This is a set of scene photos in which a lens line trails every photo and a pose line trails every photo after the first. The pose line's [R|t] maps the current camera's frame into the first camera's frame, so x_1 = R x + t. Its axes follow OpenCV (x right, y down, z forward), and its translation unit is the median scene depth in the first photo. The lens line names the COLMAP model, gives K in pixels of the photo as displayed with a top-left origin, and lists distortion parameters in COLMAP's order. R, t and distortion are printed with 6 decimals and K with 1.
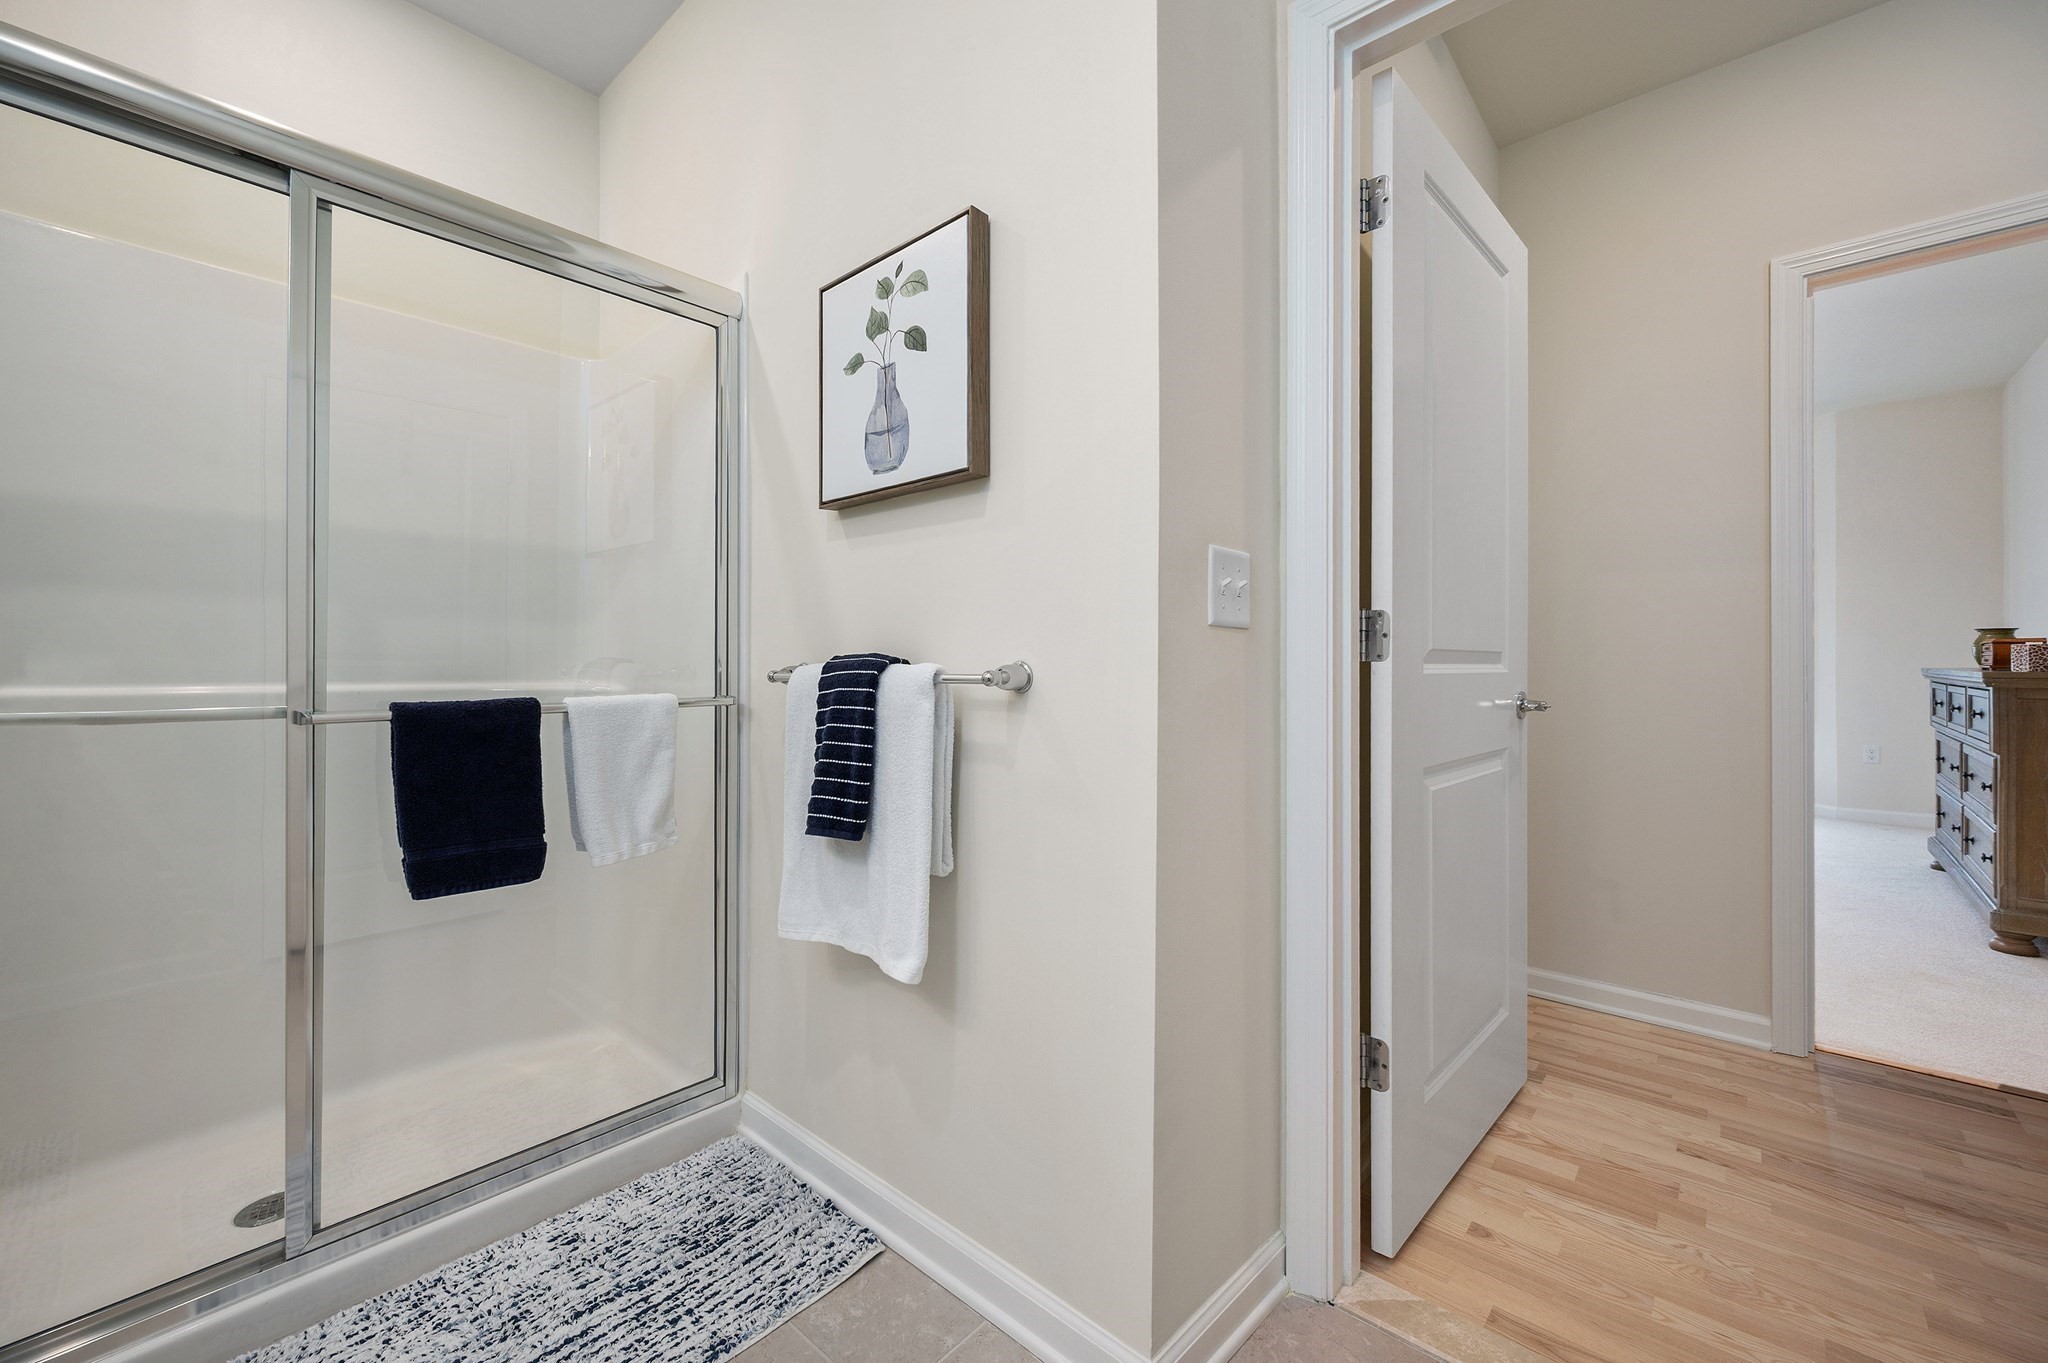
lens RADIAL K [[807.7, 0, 1024.0], [0, 807.7, 681.5], [0, 0, 1]] dist [-0.002324, -0.000284]
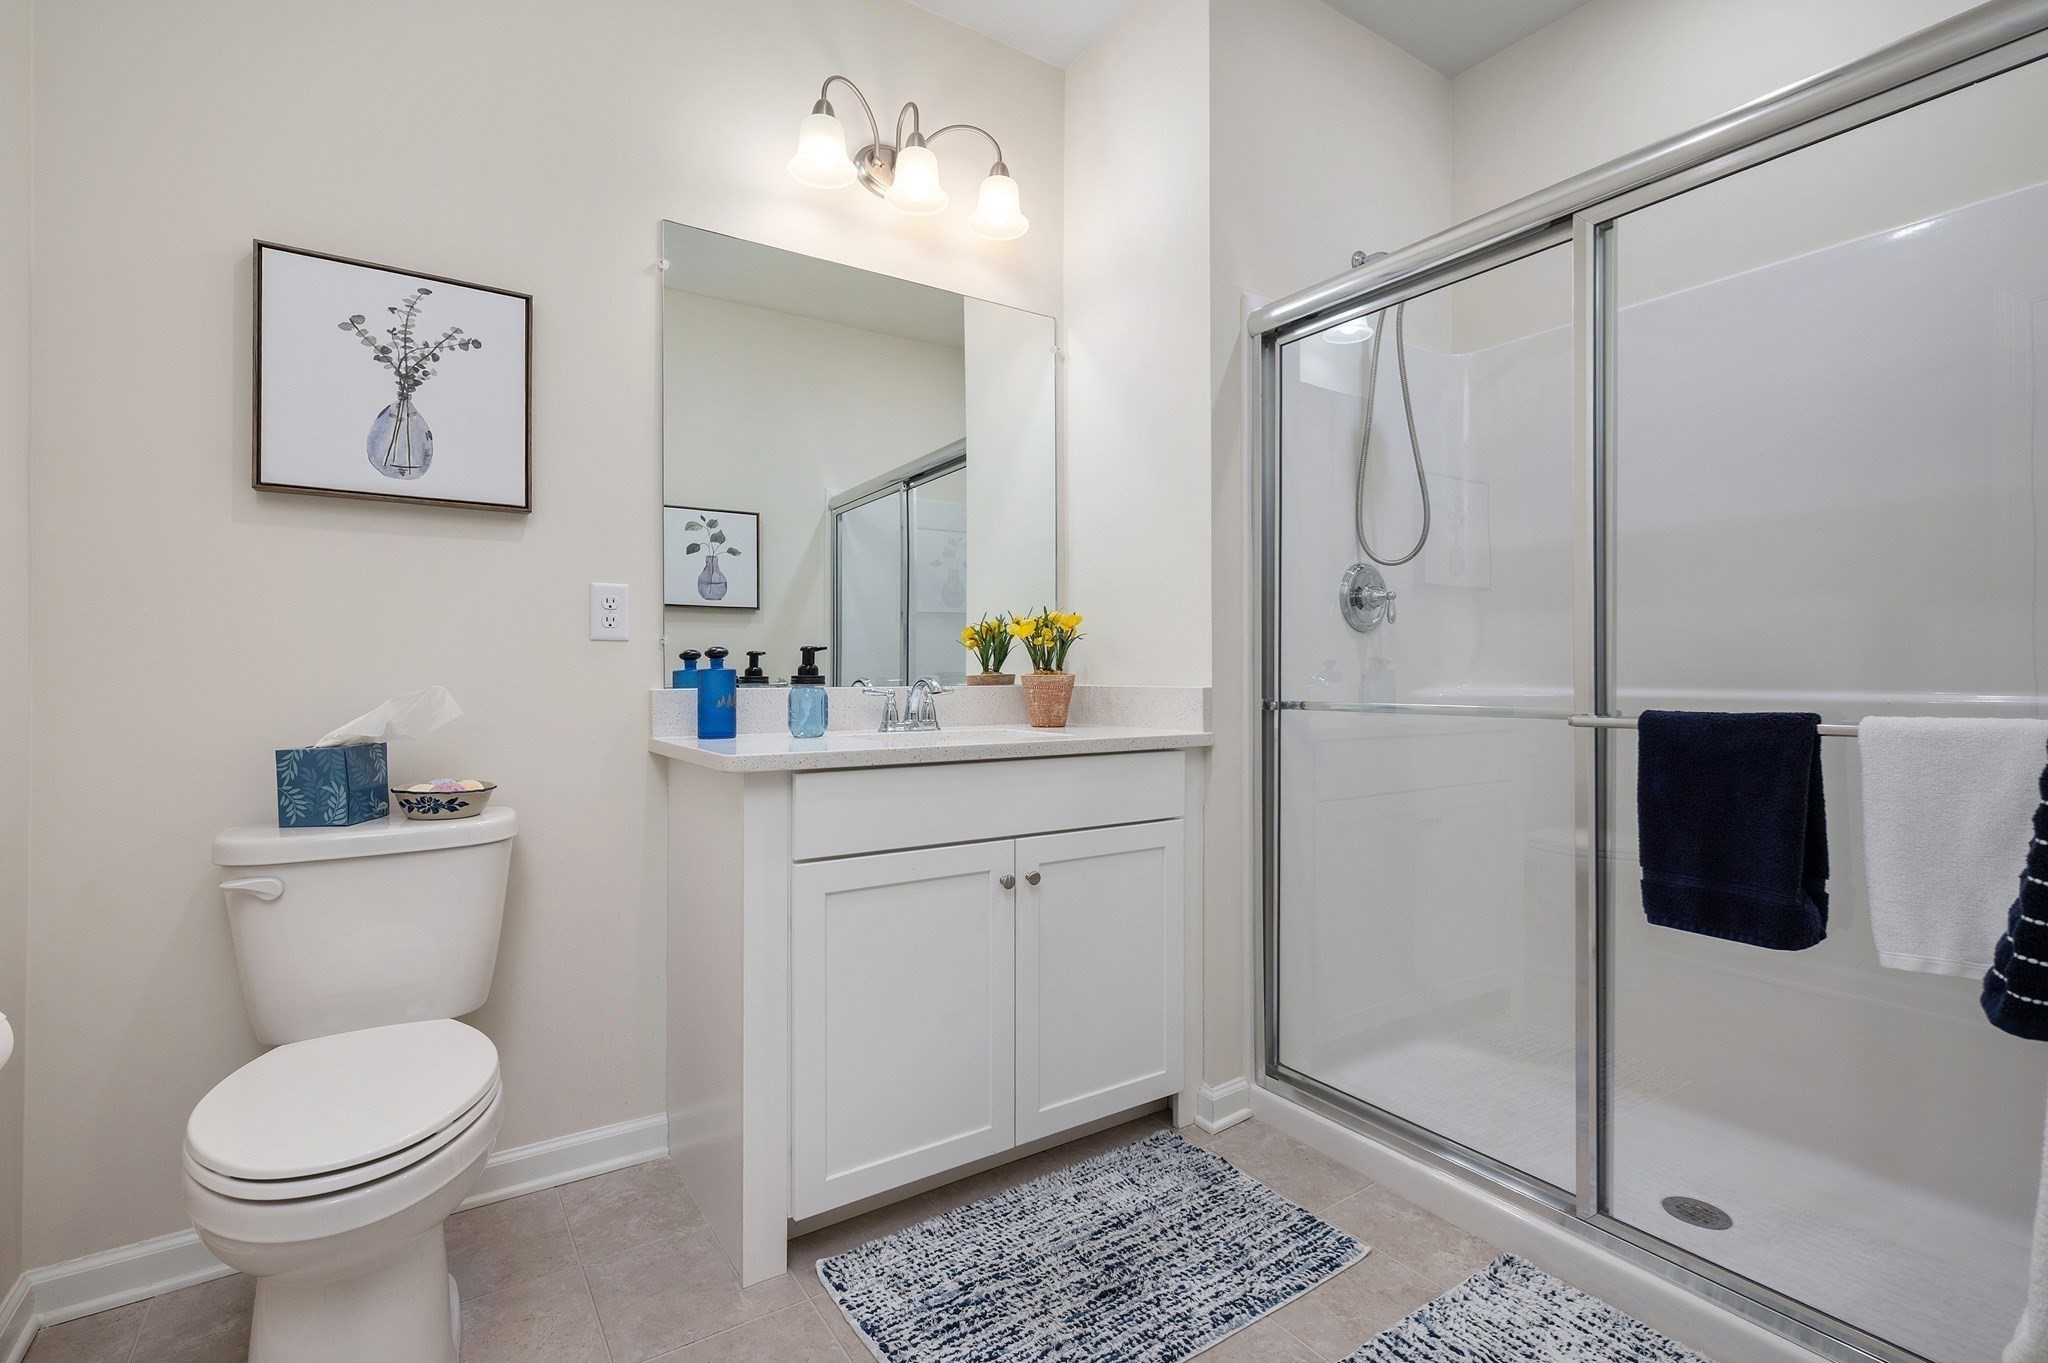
lens RADIAL K [[925.2, 0, 1016.8], [0, 925.2, 683.4], [0, 0, 1]] dist [-0.000202, 0.000435]
pose [[-0.253608, 0.014711, -0.967195, 0.474360], [-0.010624, 0.999782, 0.017992, -0.016821], [0.967249, 0.014838, -0.253396, 0.570924]]
